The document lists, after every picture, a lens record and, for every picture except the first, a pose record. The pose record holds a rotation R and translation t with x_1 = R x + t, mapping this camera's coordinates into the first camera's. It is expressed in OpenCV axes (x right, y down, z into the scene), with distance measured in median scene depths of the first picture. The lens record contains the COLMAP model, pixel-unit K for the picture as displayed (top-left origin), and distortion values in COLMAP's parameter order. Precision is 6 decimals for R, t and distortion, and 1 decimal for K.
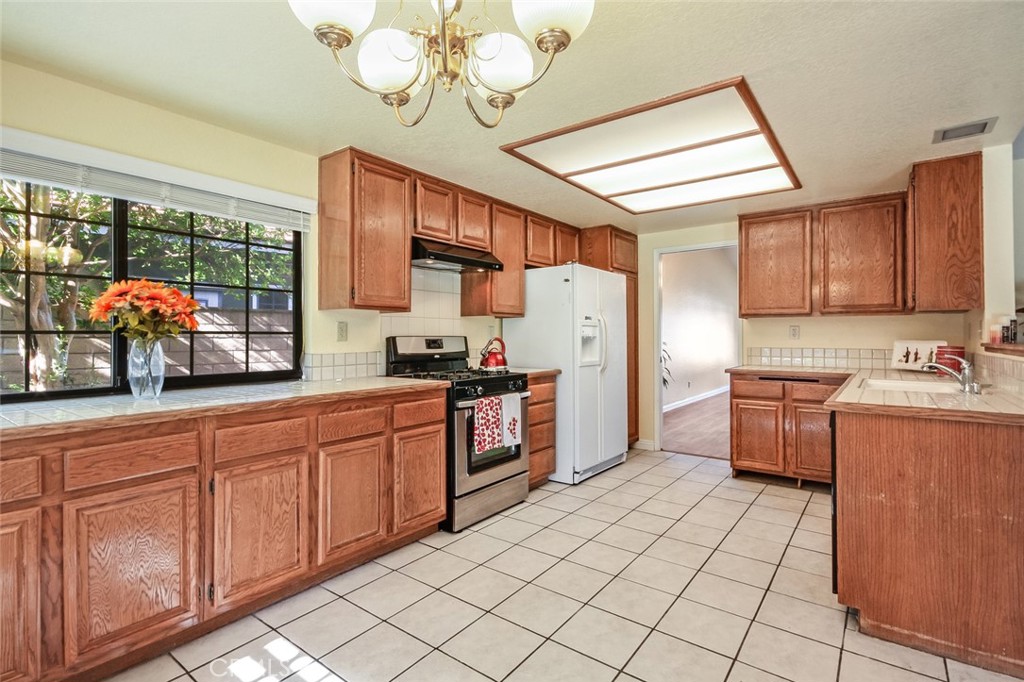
lens RADIAL K [[487.0, 0, 519.8], [0, 487.0, 337.0], [0, 0, 1]] dist [0.003407, -0.000352]
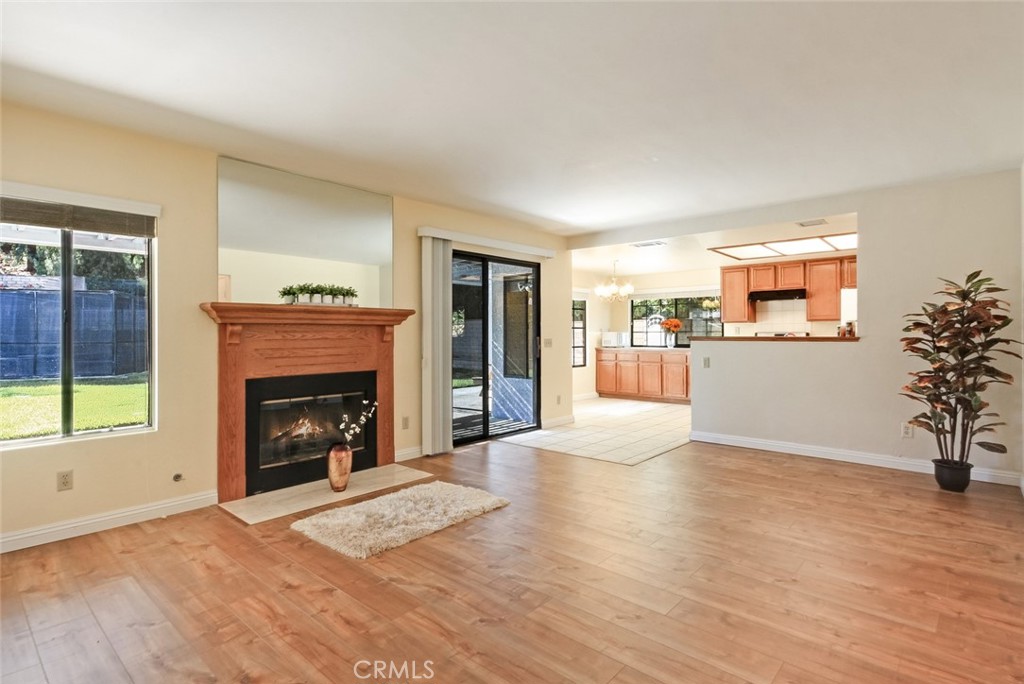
lens RADIAL K [[501.6, 0, 506.2], [0, 501.6, 337.8], [0, 0, 1]] dist [0.014805, 0.001783]
pose [[-0.072125, 0.010146, -0.997344, 2.404485], [0.001414, 0.999948, 0.010070, -0.003291], [0.997395, -0.000684, -0.072135, -0.042694]]
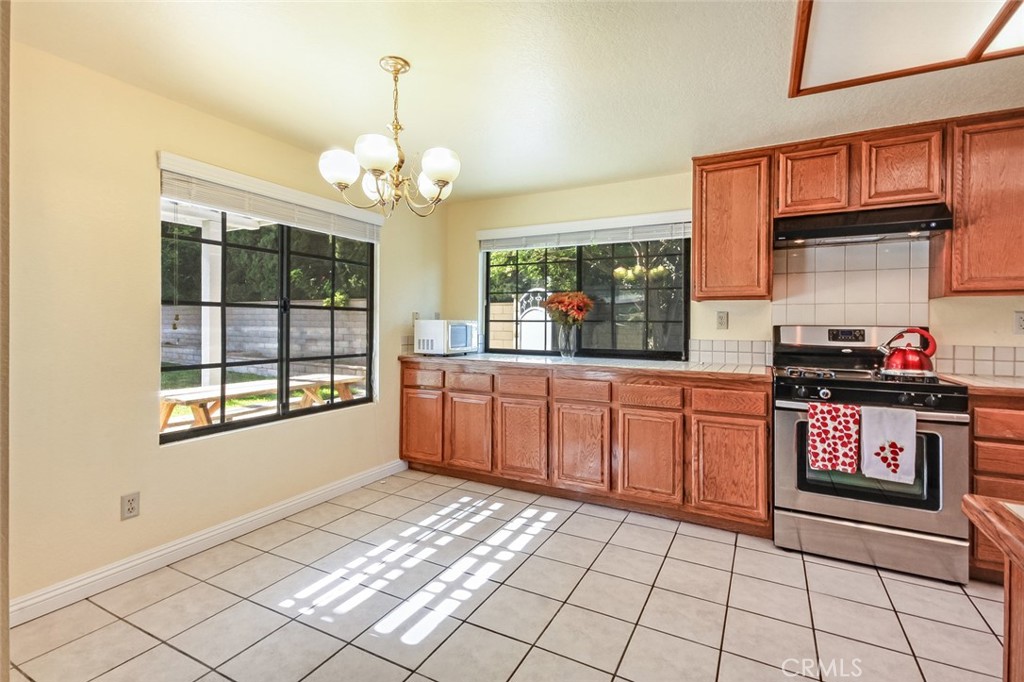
lens RADIAL K [[472.4, 0, 517.4], [0, 472.4, 334.2], [0, 0, 1]] dist [0.041417, 0.000141]
pose [[0.181112, 0.026908, -0.983094, 0.600302], [-0.011745, 0.999614, 0.025196, -0.002393], [0.983392, 0.006983, 0.181358, 0.352434]]
